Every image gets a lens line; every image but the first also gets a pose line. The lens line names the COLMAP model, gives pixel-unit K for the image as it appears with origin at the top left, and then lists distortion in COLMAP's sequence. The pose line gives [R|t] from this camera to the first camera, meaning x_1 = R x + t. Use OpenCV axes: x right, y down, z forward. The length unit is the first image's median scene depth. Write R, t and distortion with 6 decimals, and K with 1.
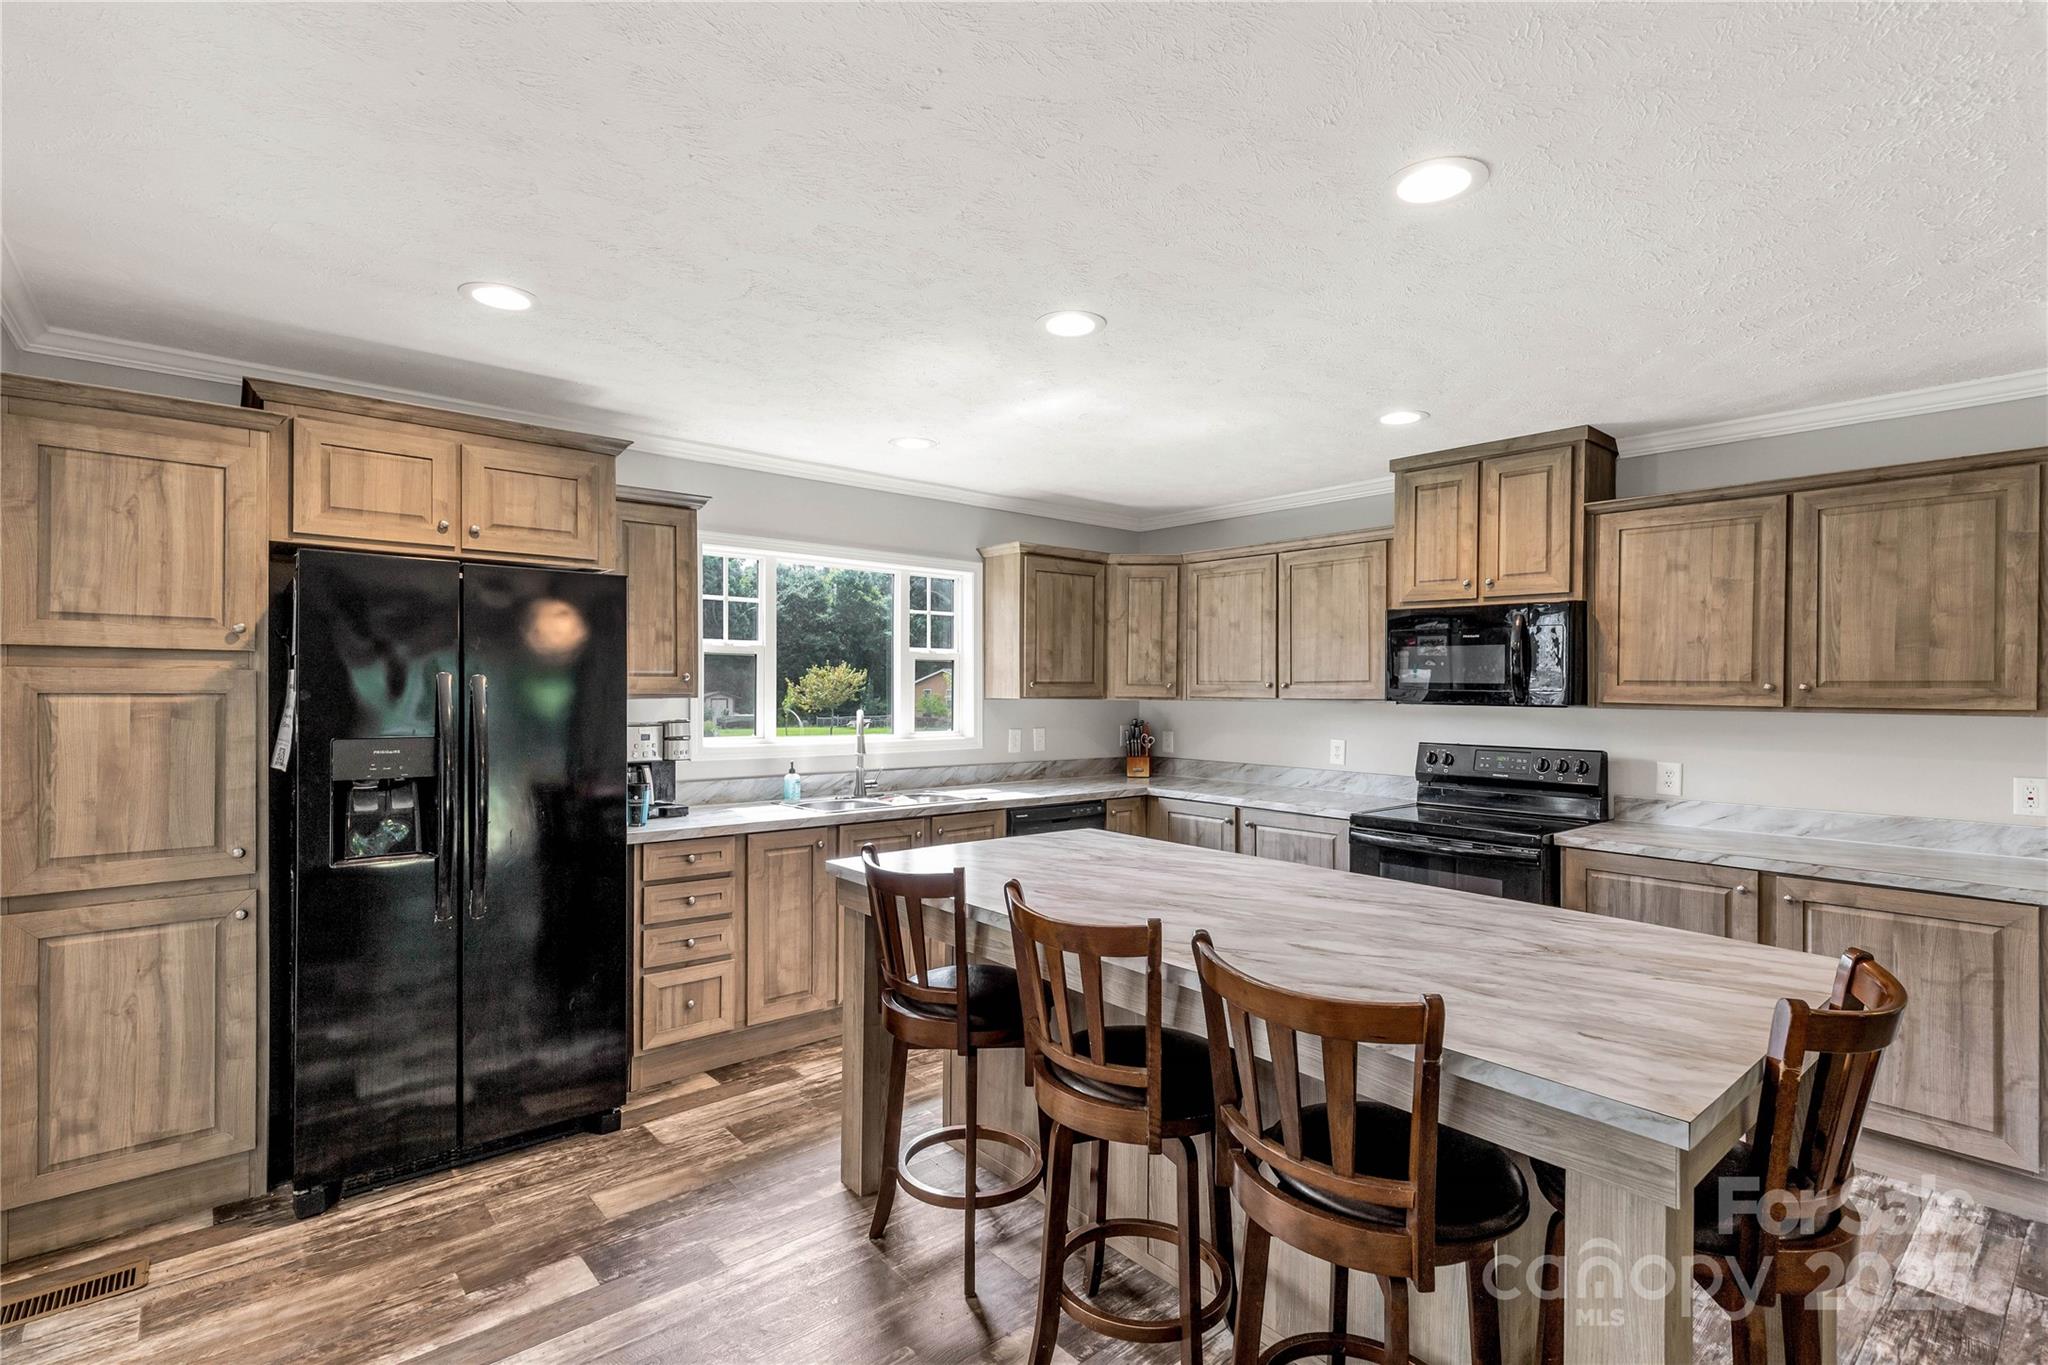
lens RADIAL K [[941.7, 0, 1071.2], [0, 941.7, 686.4], [0, 0, 1]] dist [-0.005238, 0.002040]
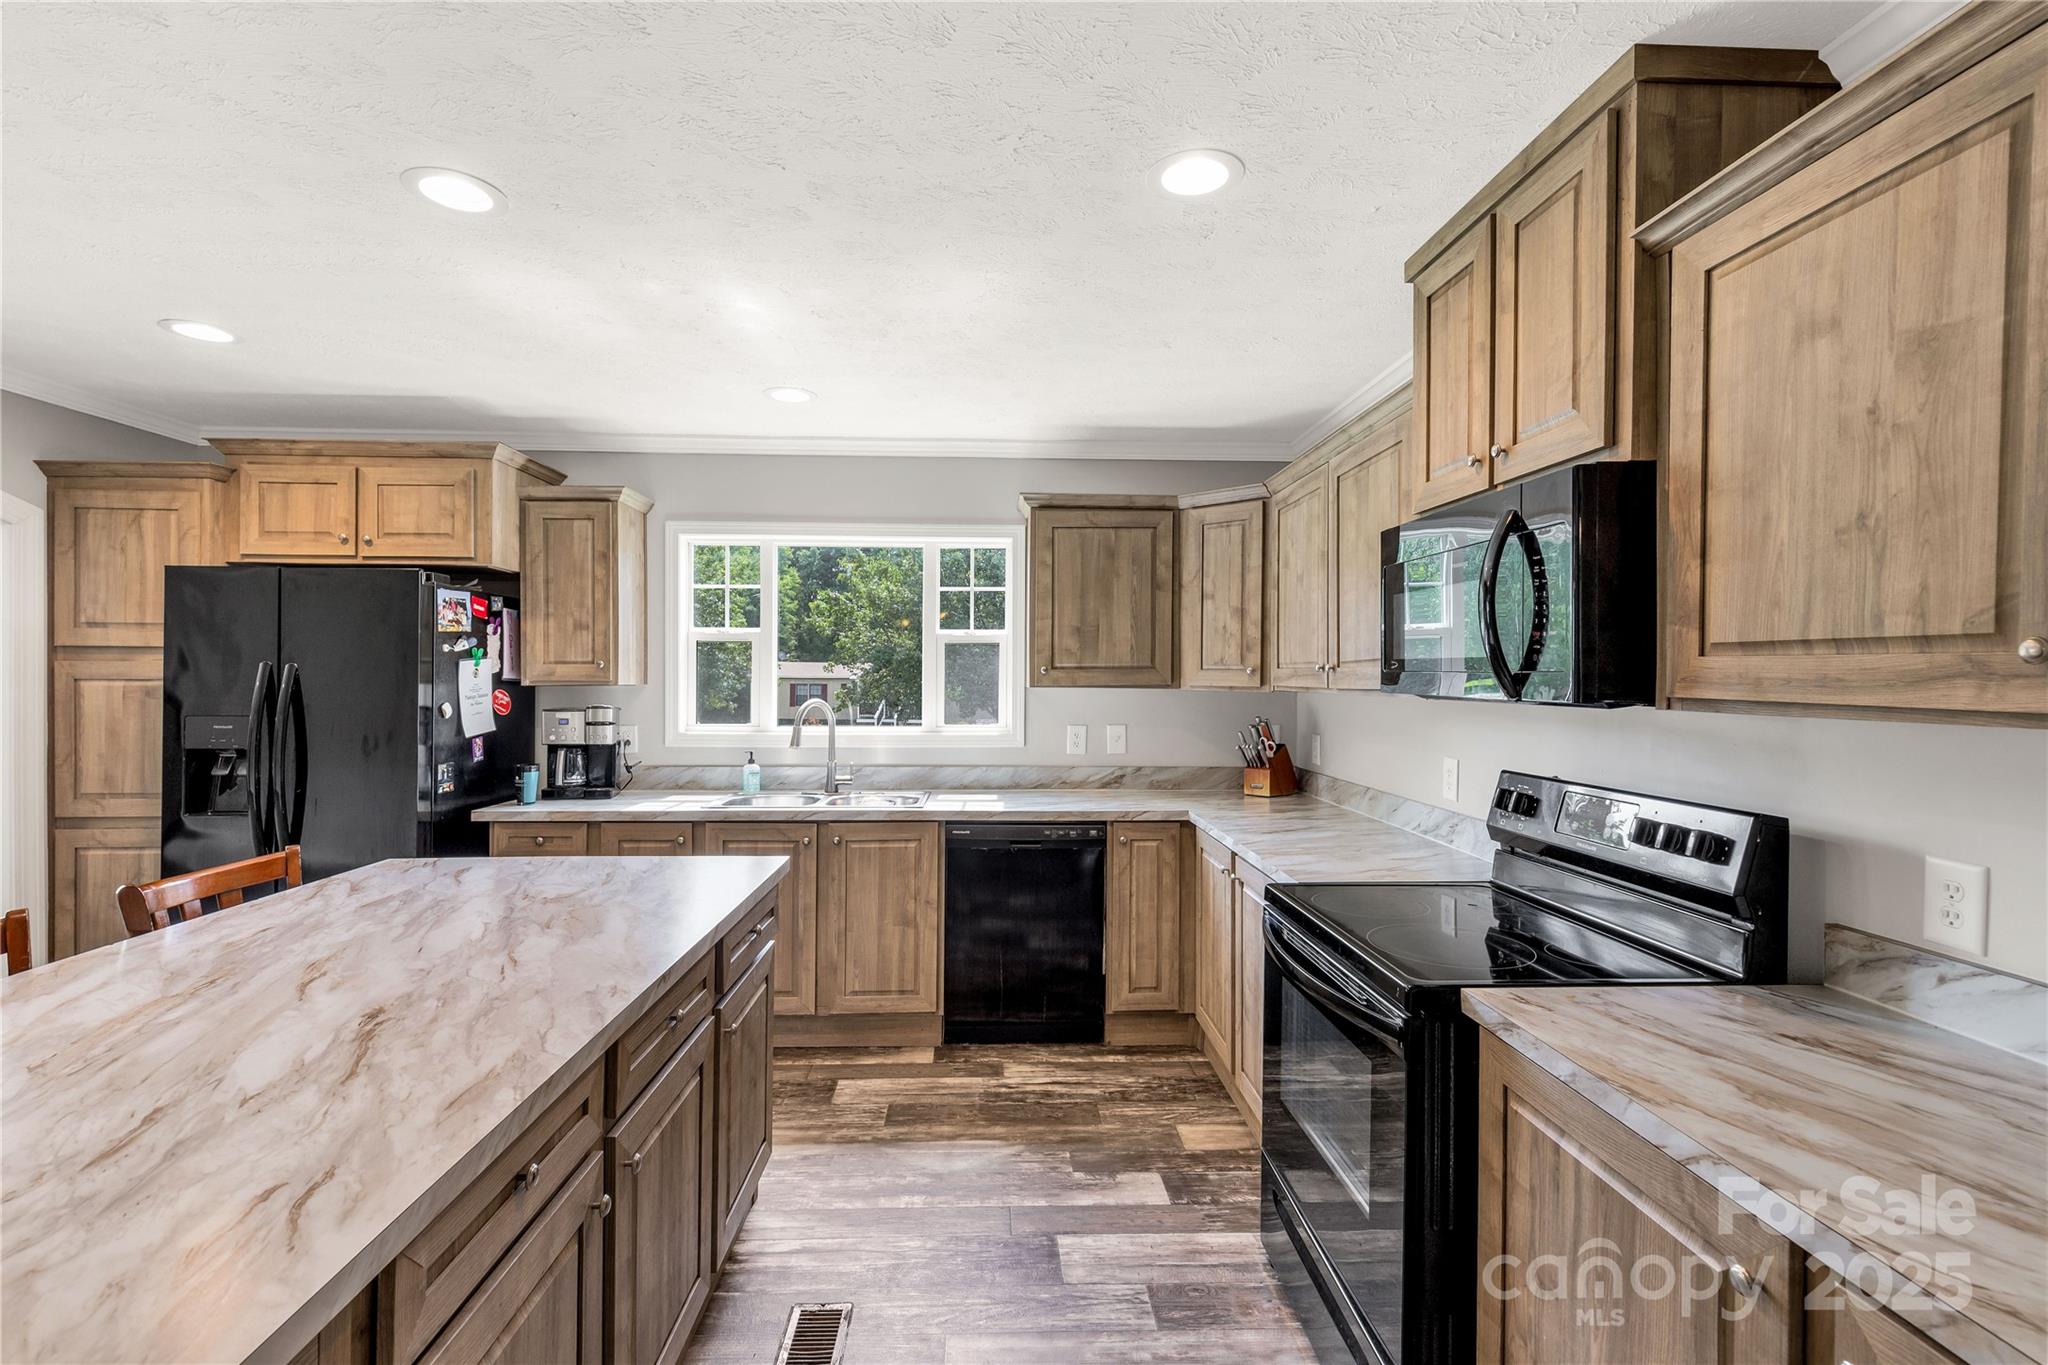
lens RADIAL K [[941.7, 0, 1042.6], [0, 941.7, 681.7], [0, 0, 1]] dist [-0.005238, 0.002040]
pose [[0.779546, -0.001367, -0.626344, 0.622811], [0.003073, 0.999994, 0.001642, 0.008872], [0.626338, -0.003204, 0.779545, 0.512208]]
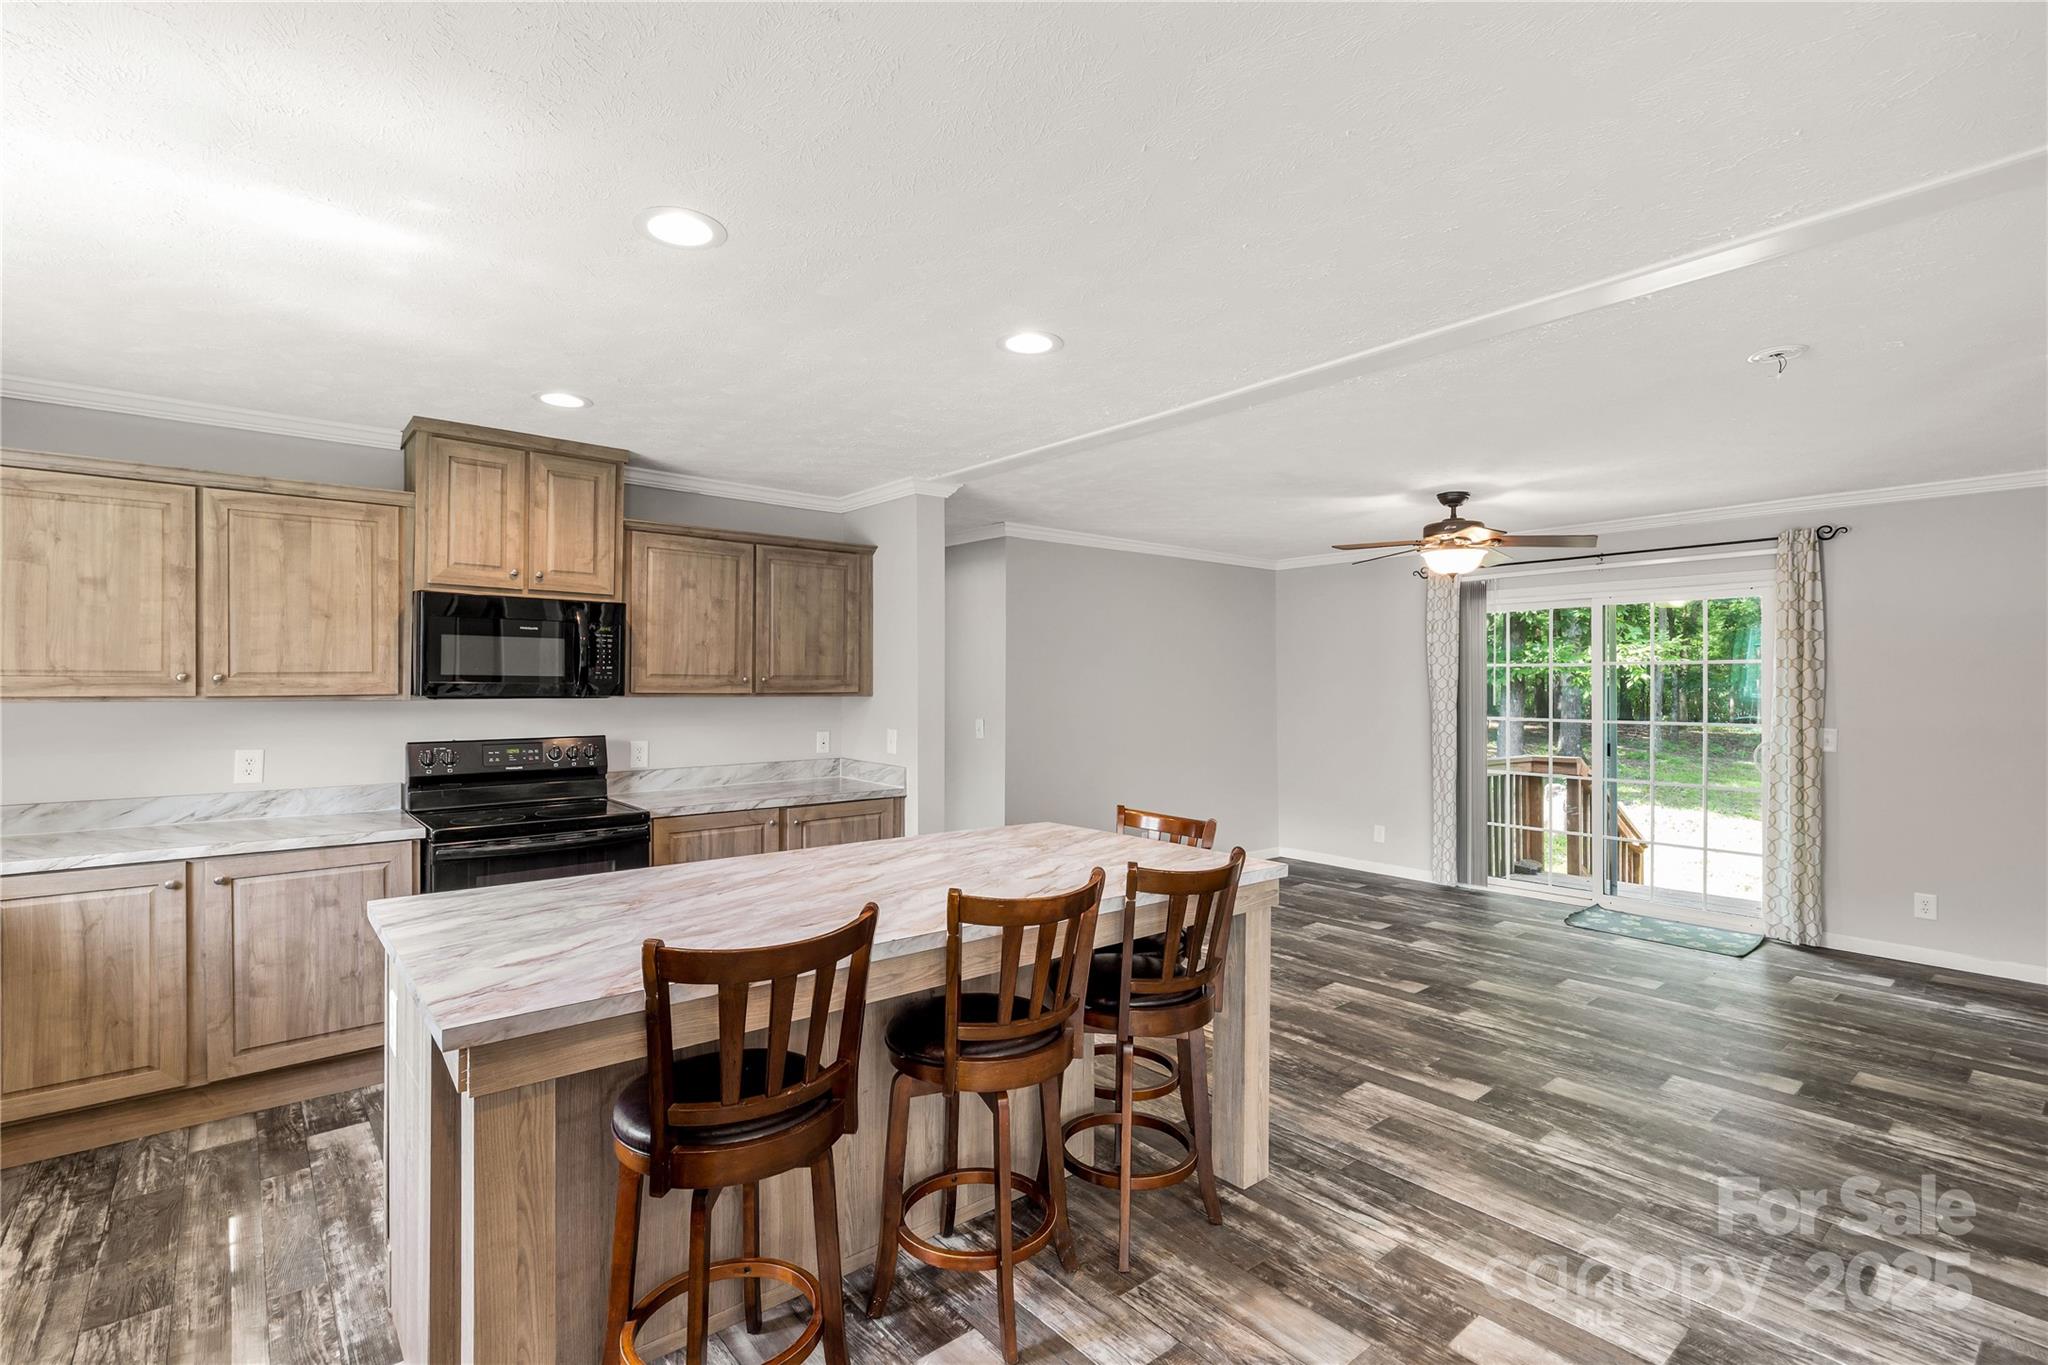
lens RADIAL K [[941.7, 0, 998.2], [0, 941.7, 680.6], [0, 0, 1]] dist [-0.005238, 0.002040]
pose [[0.045603, -0.007927, 0.998928, -0.591802], [-0.005078, 0.999954, 0.008167, -0.009940], [-0.998947, -0.005445, 0.045561, 0.510314]]
